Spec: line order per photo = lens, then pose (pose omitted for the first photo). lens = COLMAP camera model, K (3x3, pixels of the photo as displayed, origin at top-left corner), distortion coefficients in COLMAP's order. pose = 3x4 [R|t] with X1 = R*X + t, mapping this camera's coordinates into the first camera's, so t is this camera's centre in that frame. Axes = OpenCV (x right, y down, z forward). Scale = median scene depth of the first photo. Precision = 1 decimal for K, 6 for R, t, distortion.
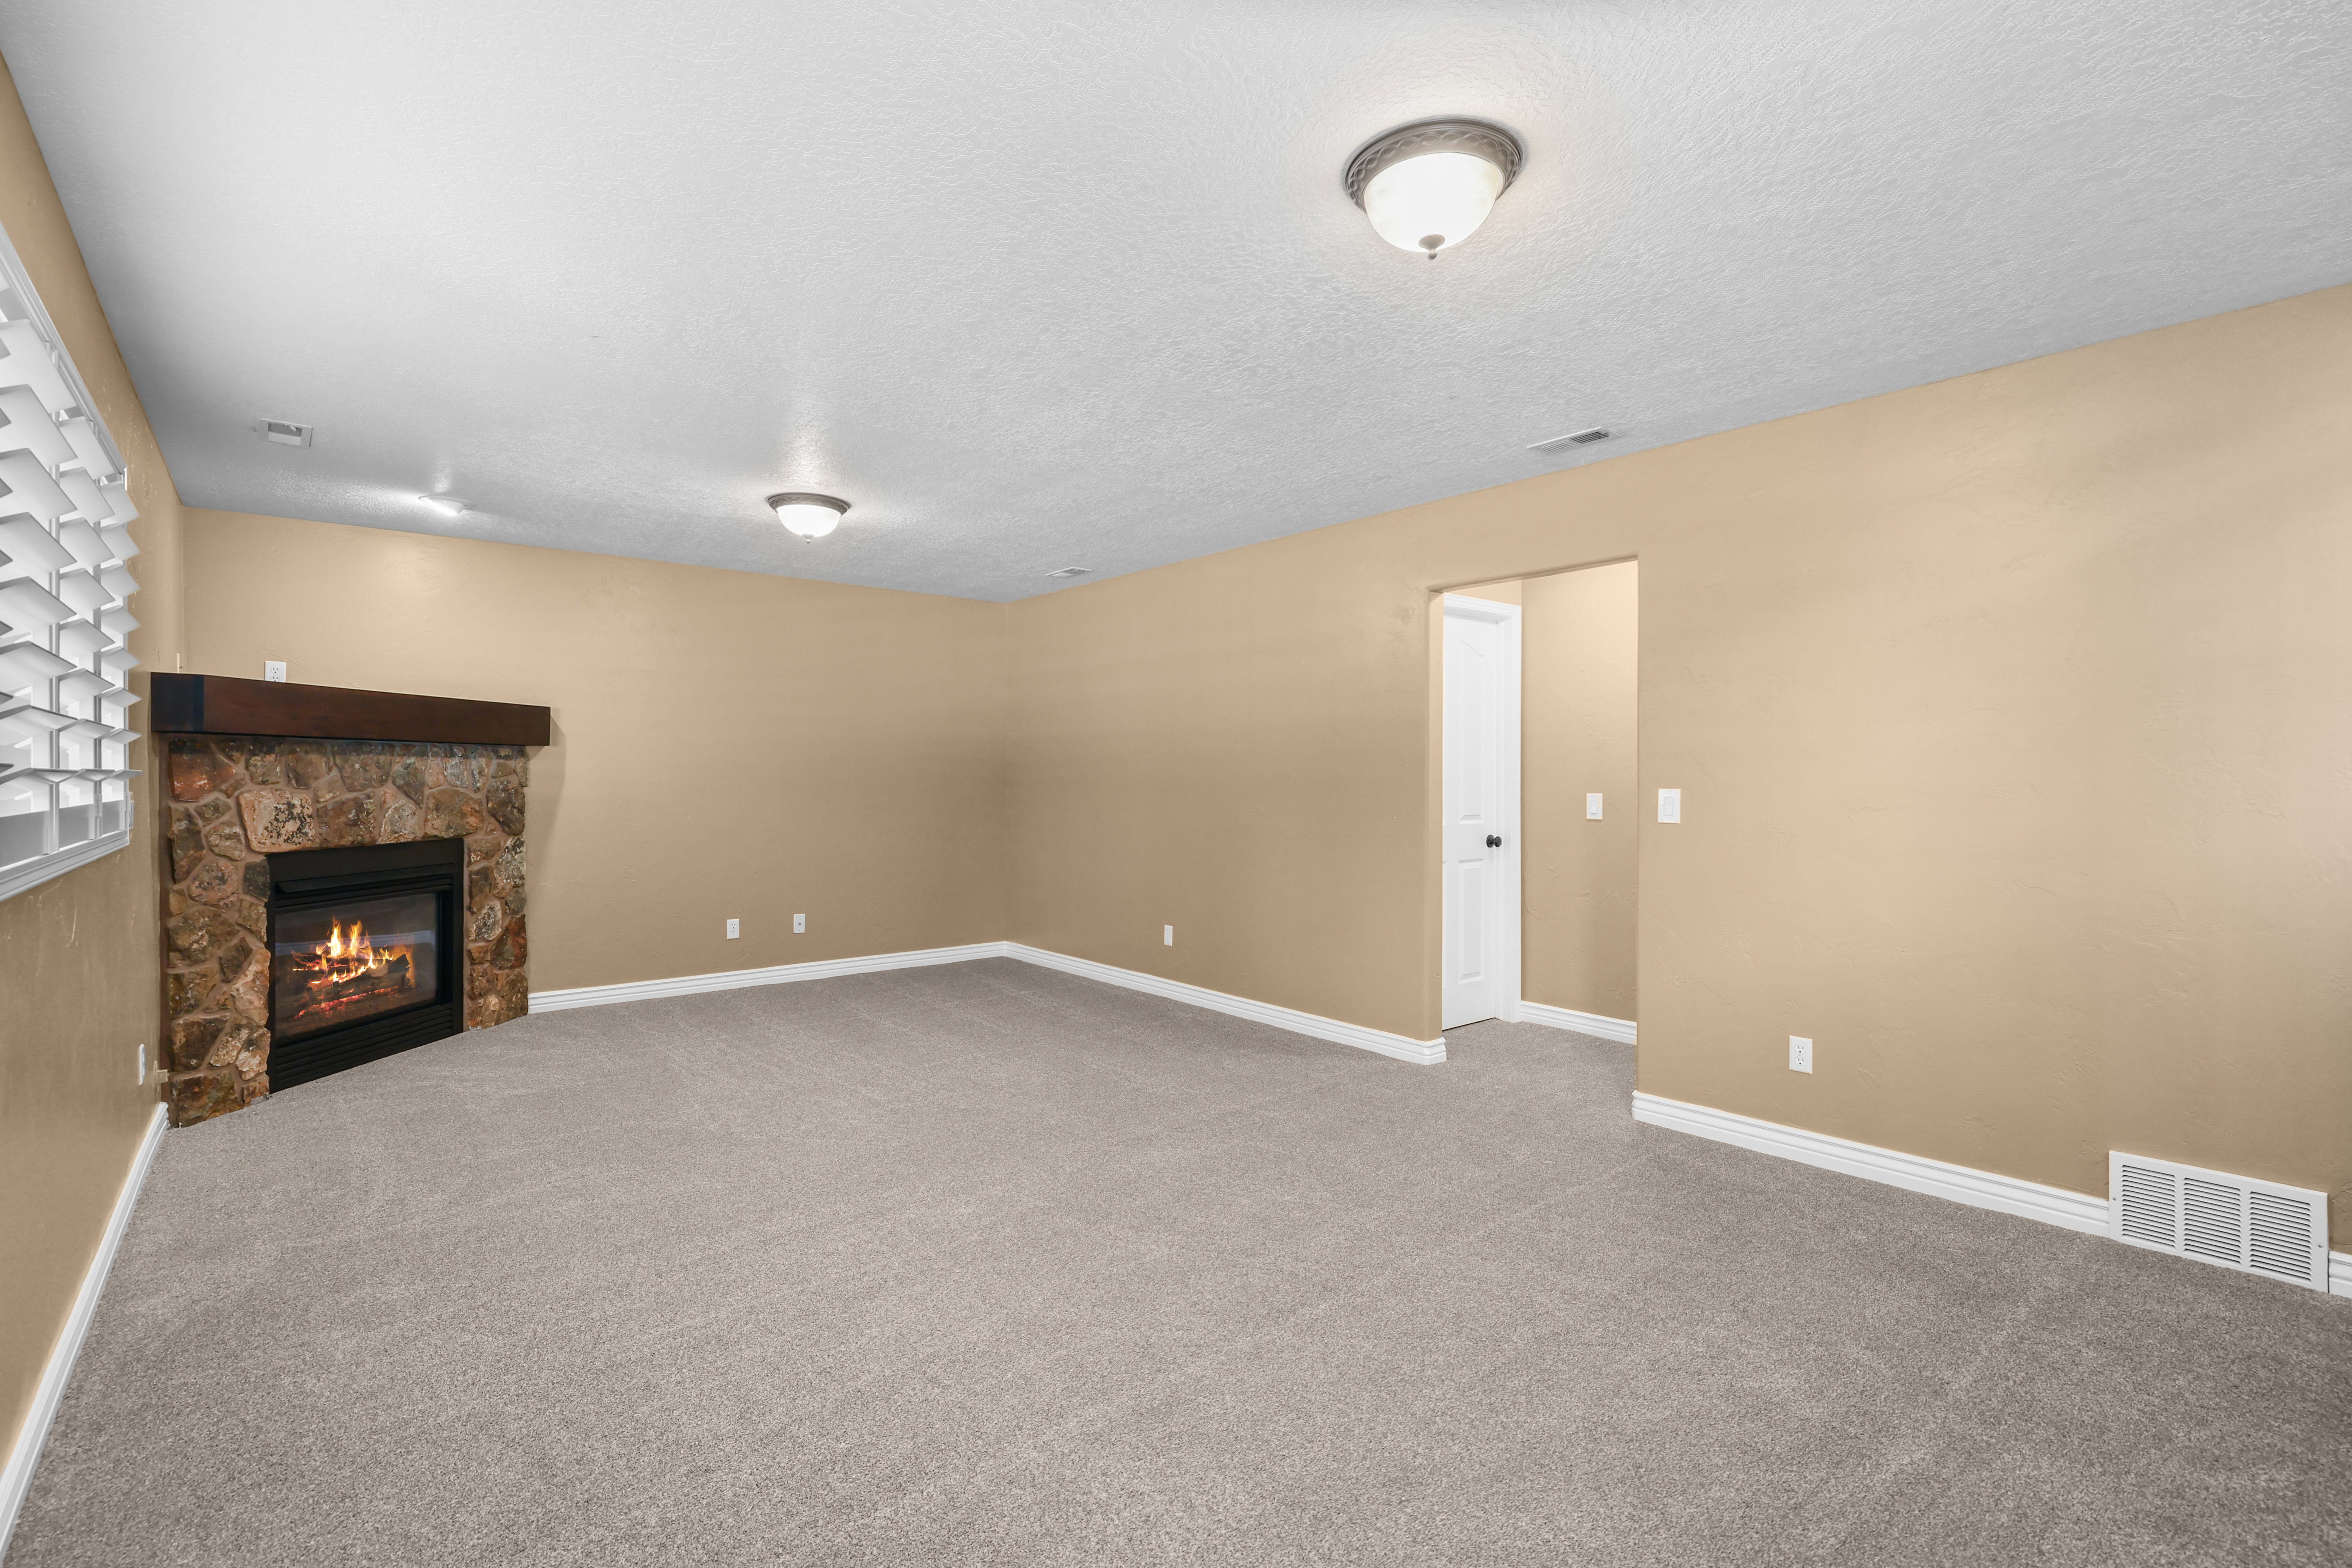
lens RADIAL K [[1071.1, 0, 1168.3], [0, 1071.1, 779.4], [0, 0, 1]] dist [-0.001627, 0.000123]
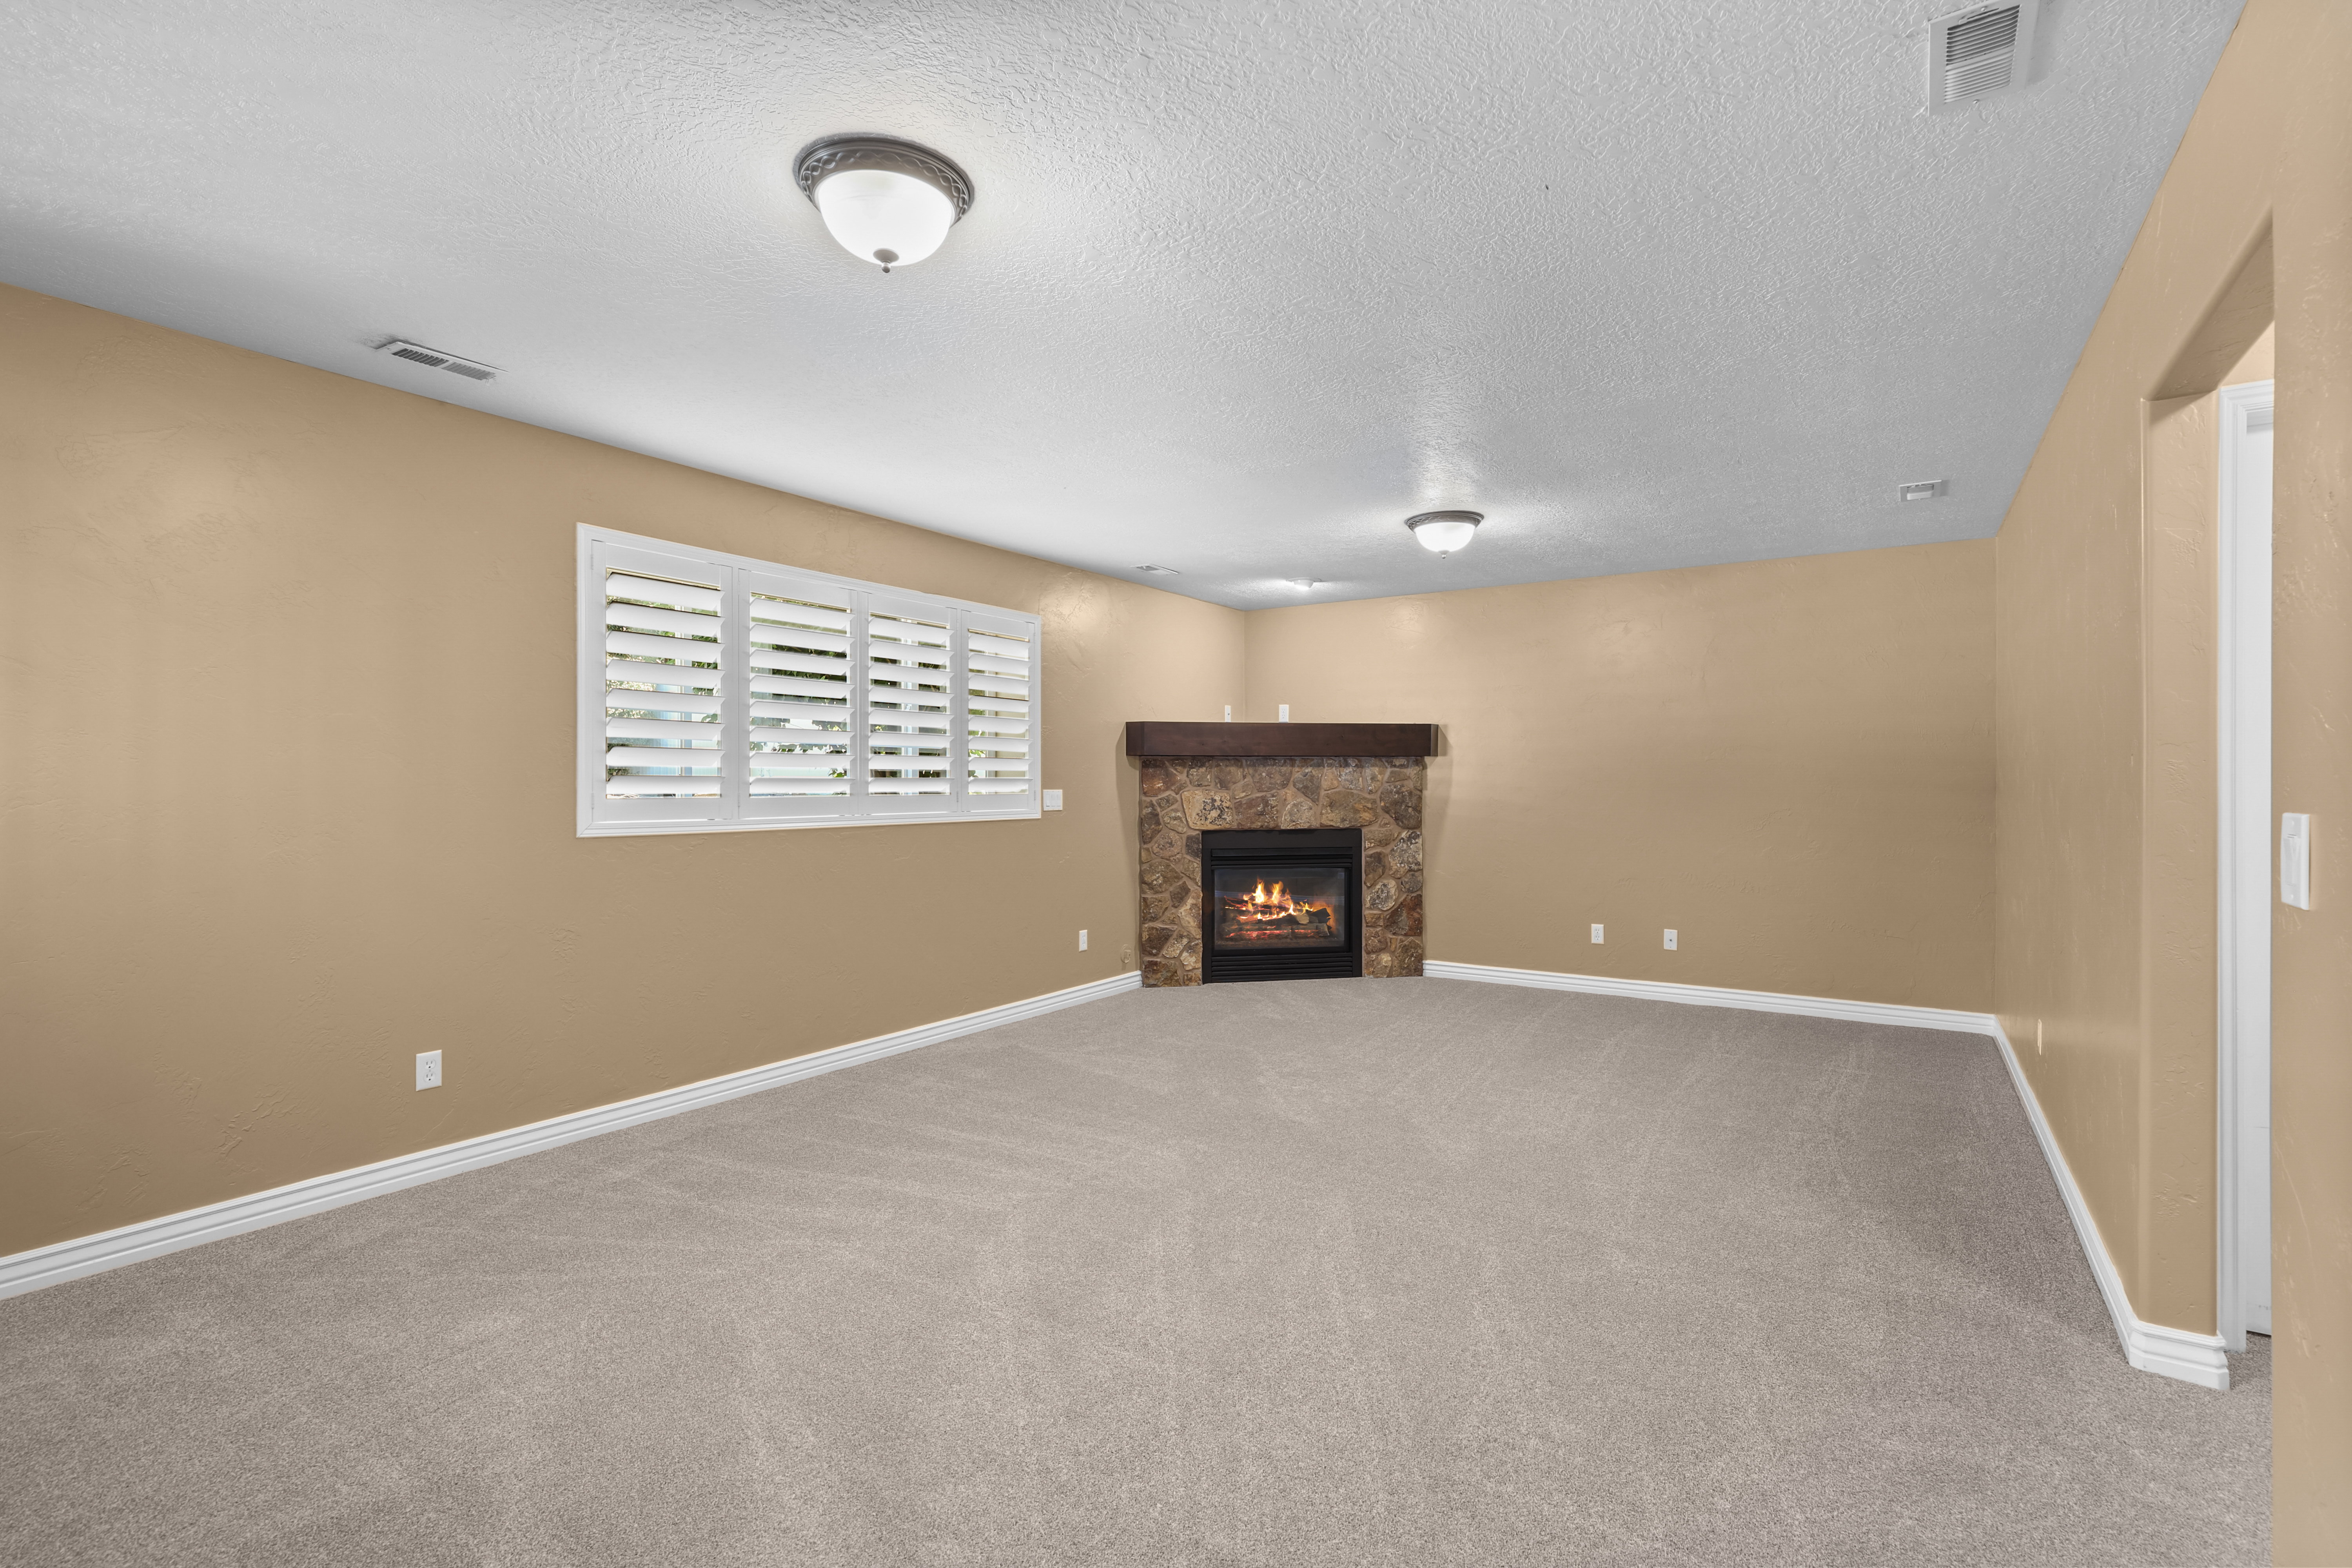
lens RADIAL K [[1069.3, 0, 1165.4], [0, 1069.3, 788.1], [0, 0, 1]] dist [0.002931, 0.000285]
pose [[0.296774, 0.005621, -0.954931, 0.585611], [-0.003091, 0.999983, 0.004926, -0.000690], [0.954943, 0.001490, 0.296786, 0.432476]]
